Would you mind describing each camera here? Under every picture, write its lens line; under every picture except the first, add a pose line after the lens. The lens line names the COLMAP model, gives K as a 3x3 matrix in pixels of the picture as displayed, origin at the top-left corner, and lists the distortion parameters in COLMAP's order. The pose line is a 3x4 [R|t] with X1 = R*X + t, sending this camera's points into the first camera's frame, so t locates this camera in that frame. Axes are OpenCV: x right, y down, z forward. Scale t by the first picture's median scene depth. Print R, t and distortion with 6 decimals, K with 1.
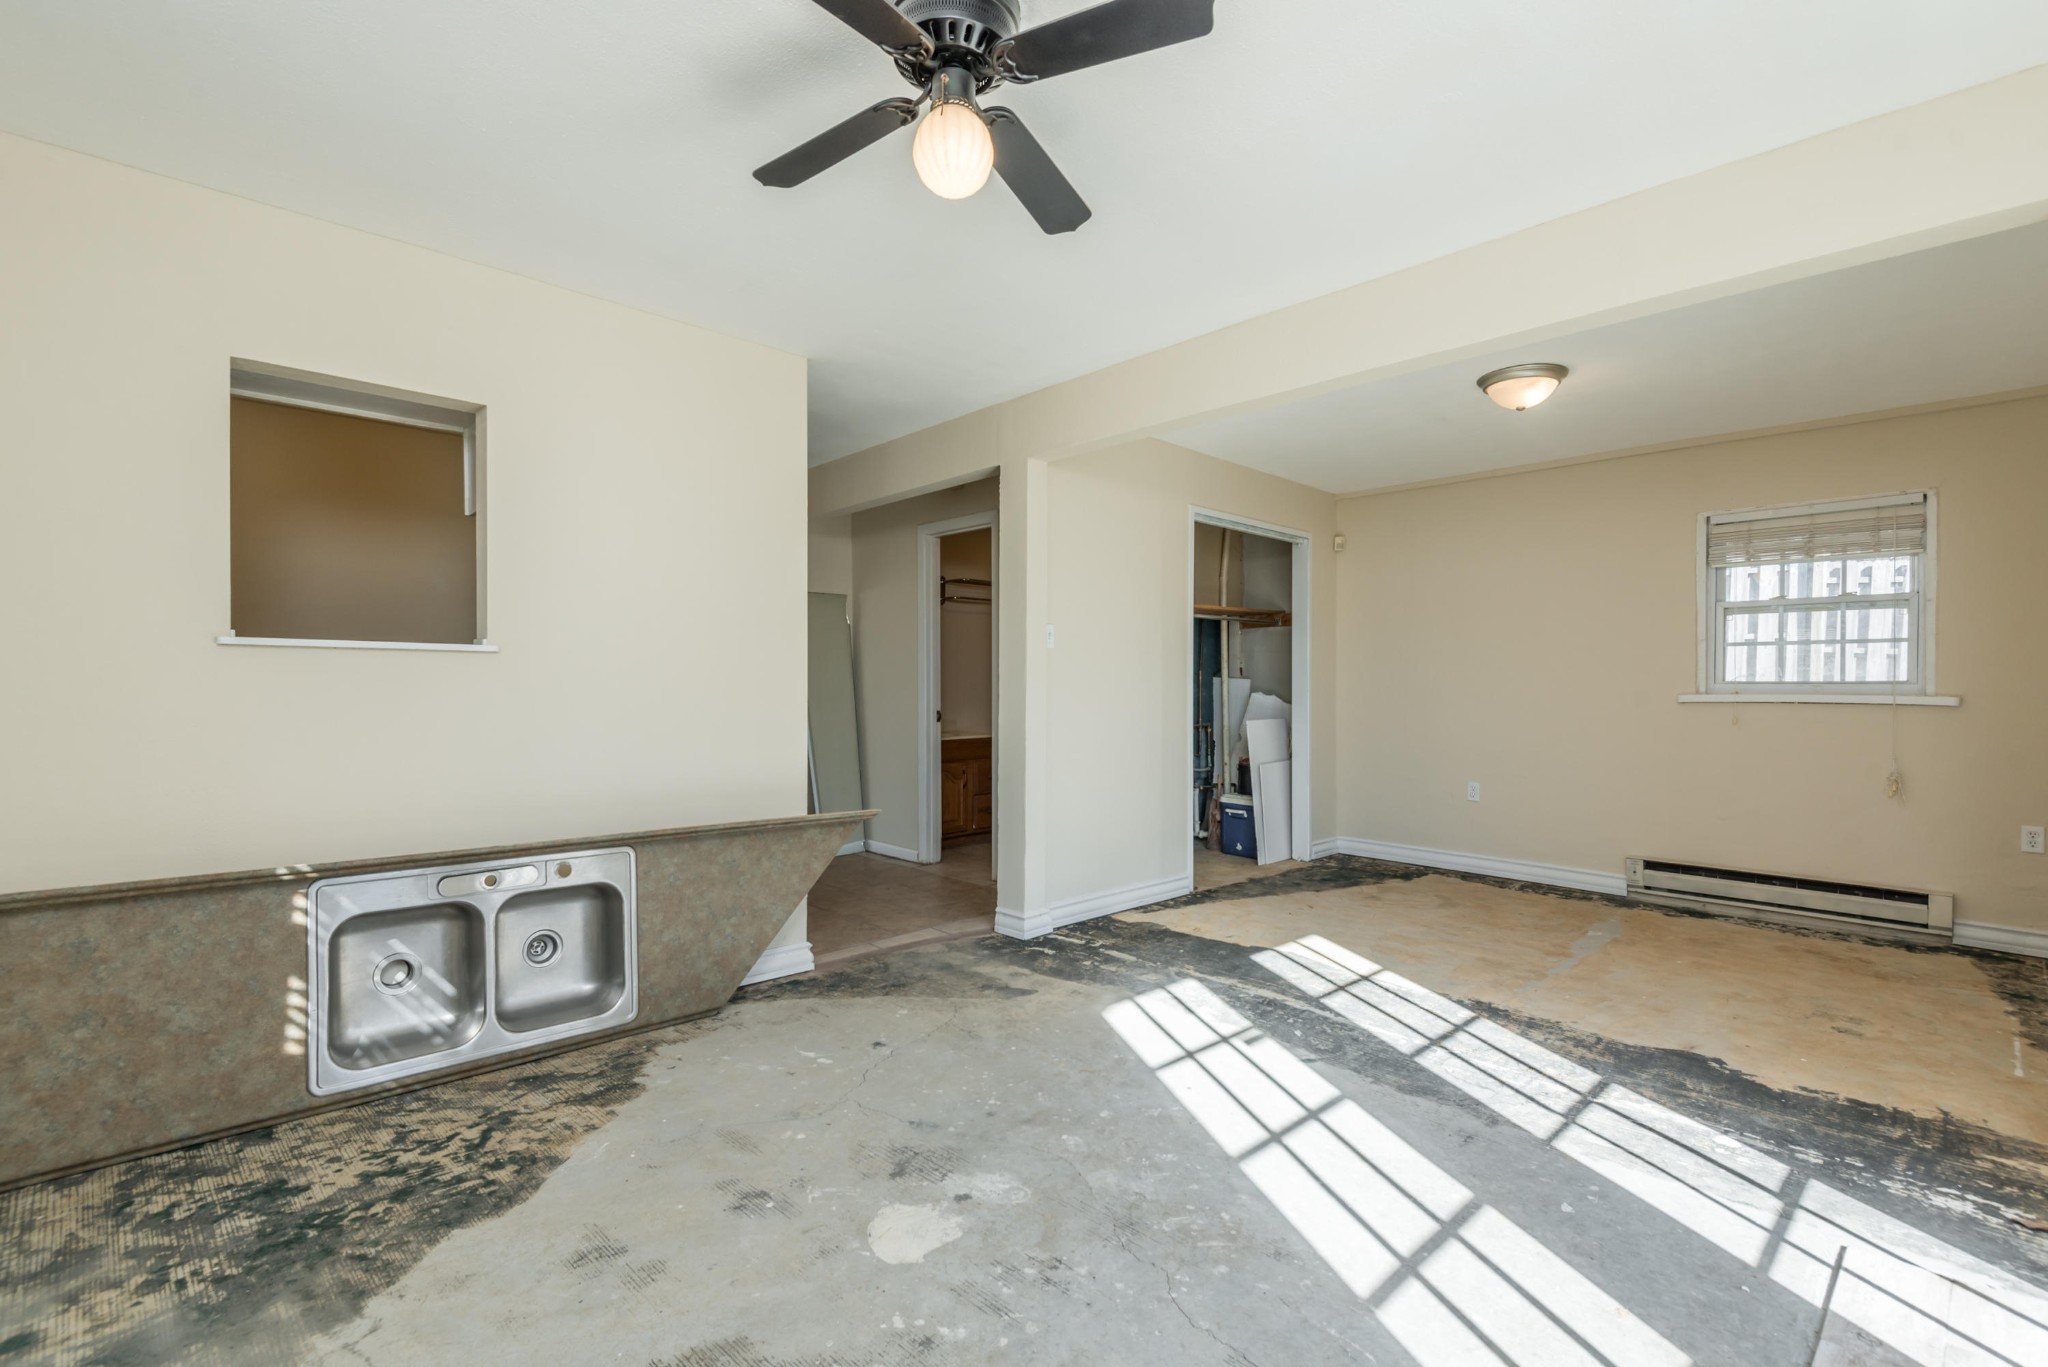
lens RADIAL K [[931.2, 0, 1035.6], [0, 931.2, 718.8], [0, 0, 1]] dist [0.019229, -0.009108]
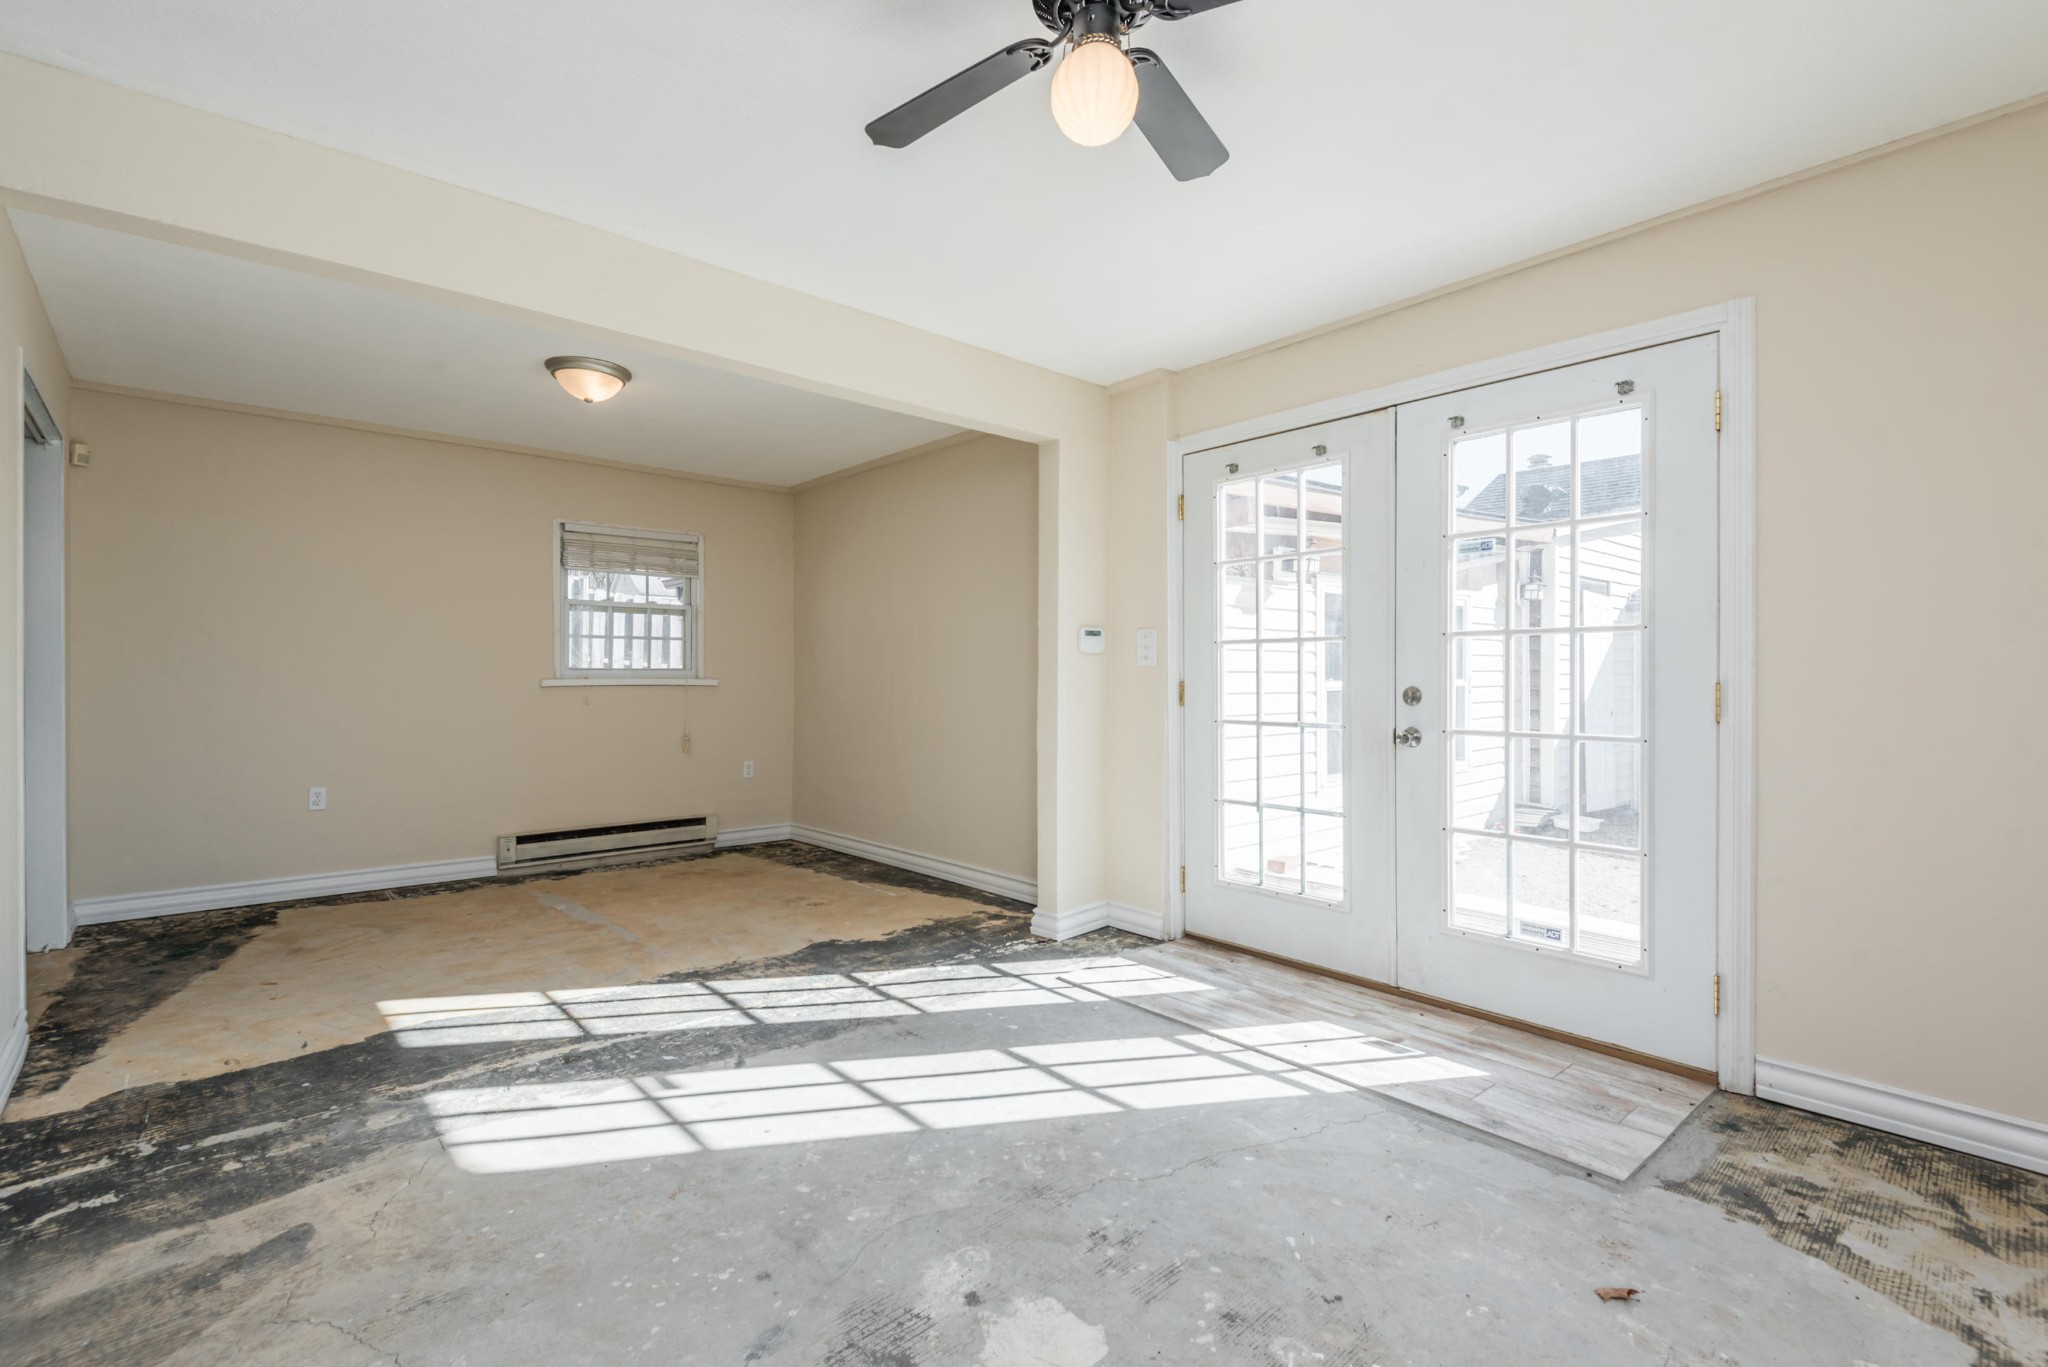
lens RADIAL K [[931.2, 0, 1012.6], [0, 931.2, 676.1], [0, 0, 1]] dist [0.019229, -0.009108]
pose [[0.059913, -0.009473, 0.998159, -0.580449], [0.035825, 0.999331, 0.007333, -0.027502], [-0.997561, 0.035319, 0.060212, 0.579507]]
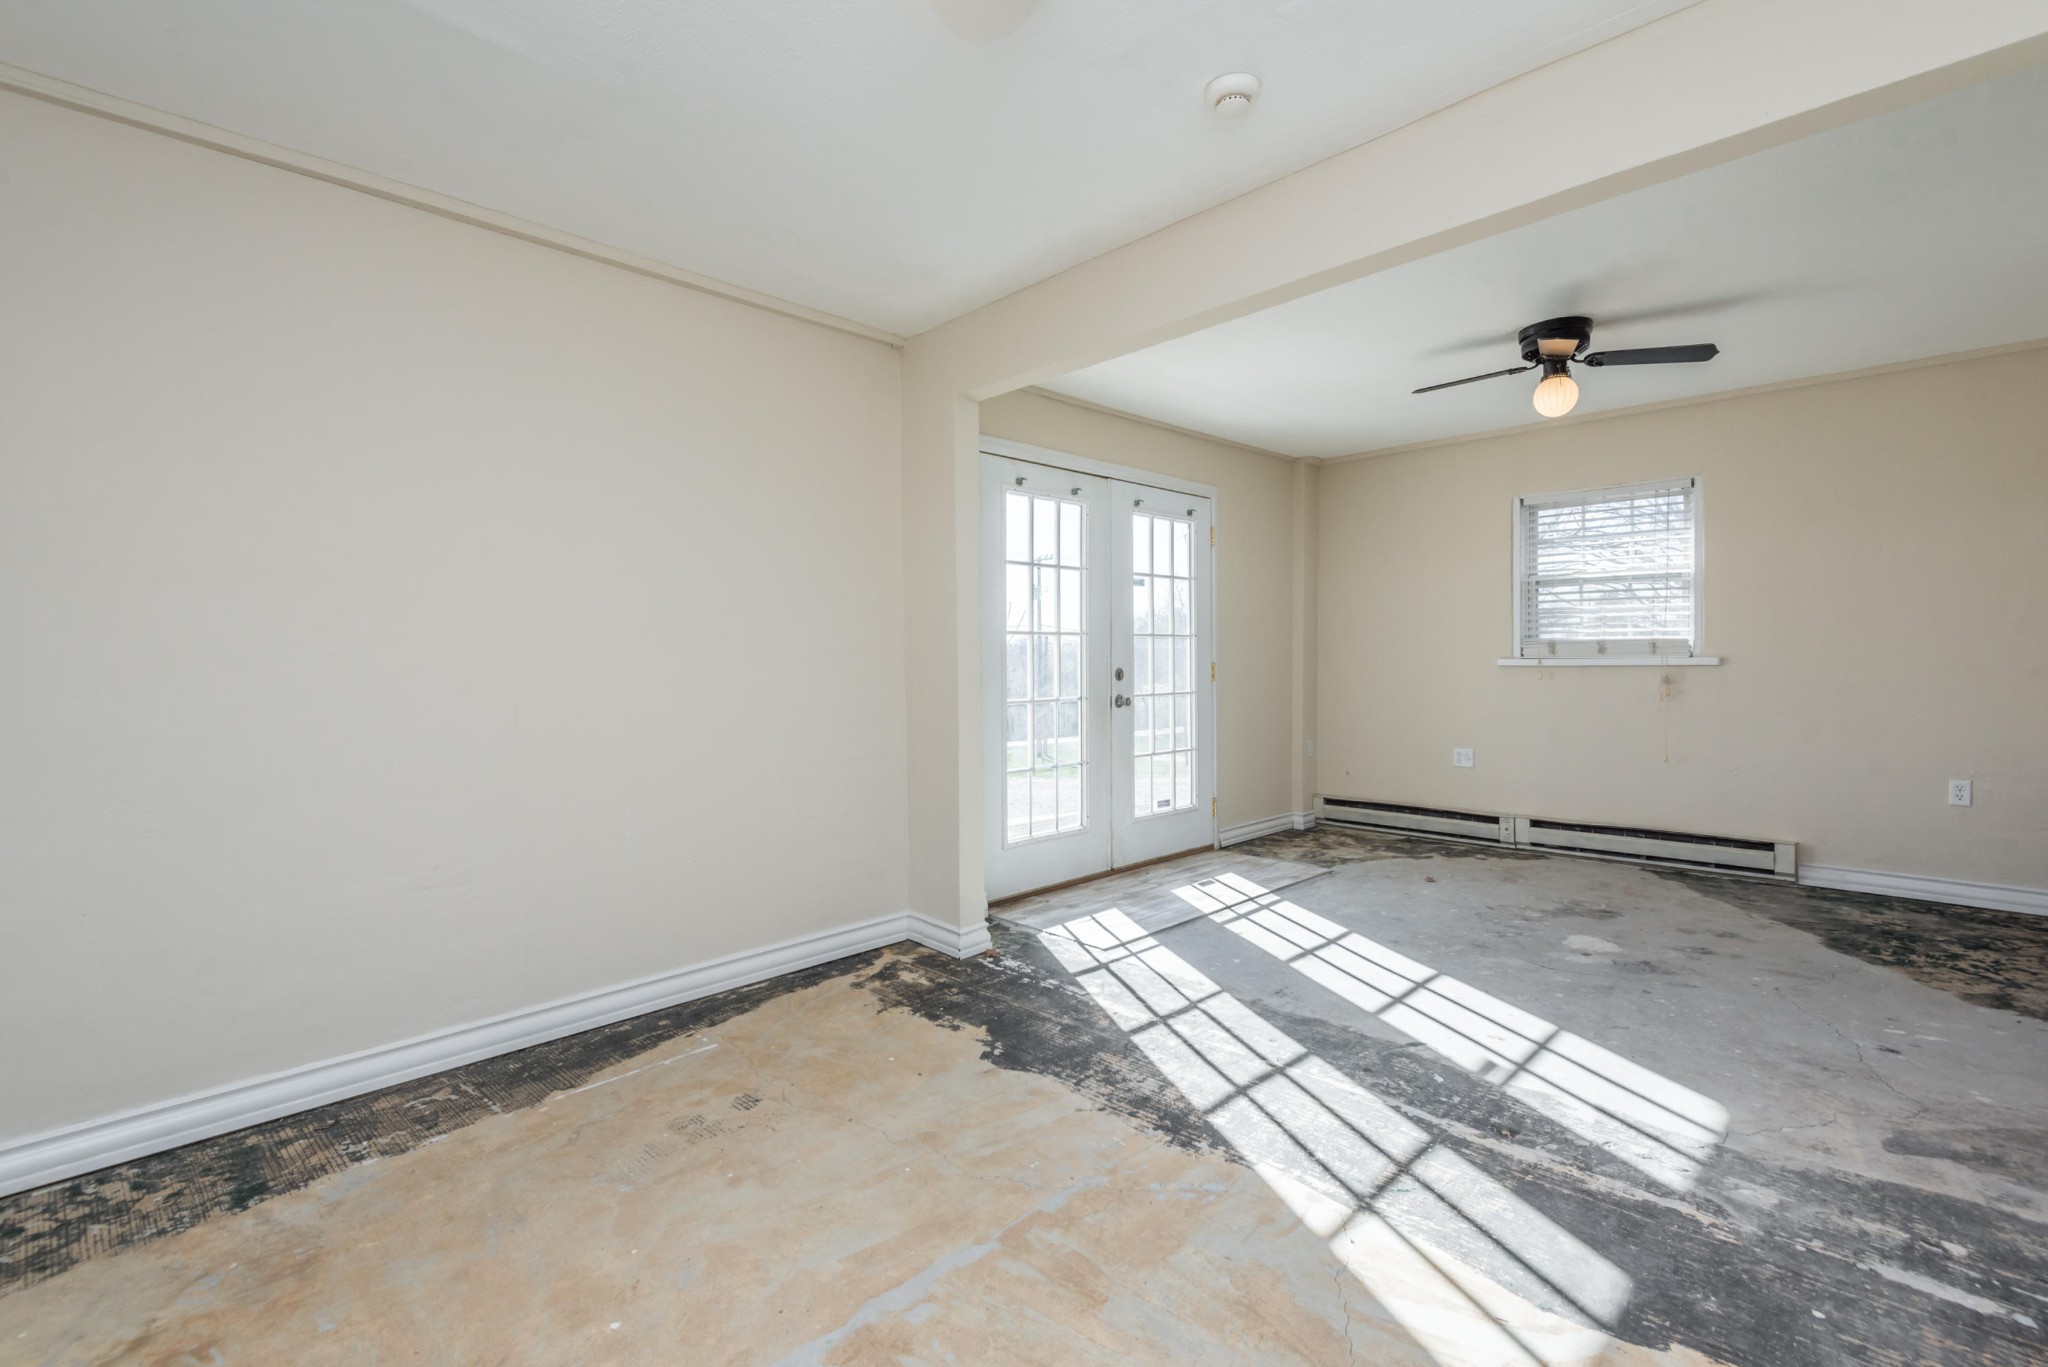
lens RADIAL K [[931.2, 0, 1029.3], [0, 931.2, 672.4], [0, 0, 1]] dist [0.019229, -0.009108]
pose [[-0.999877, 0.001376, -0.015632, 0.633369], [0.000615, 0.998820, 0.048553, -0.060451], [0.015680, 0.048538, -0.998698, 1.742715]]
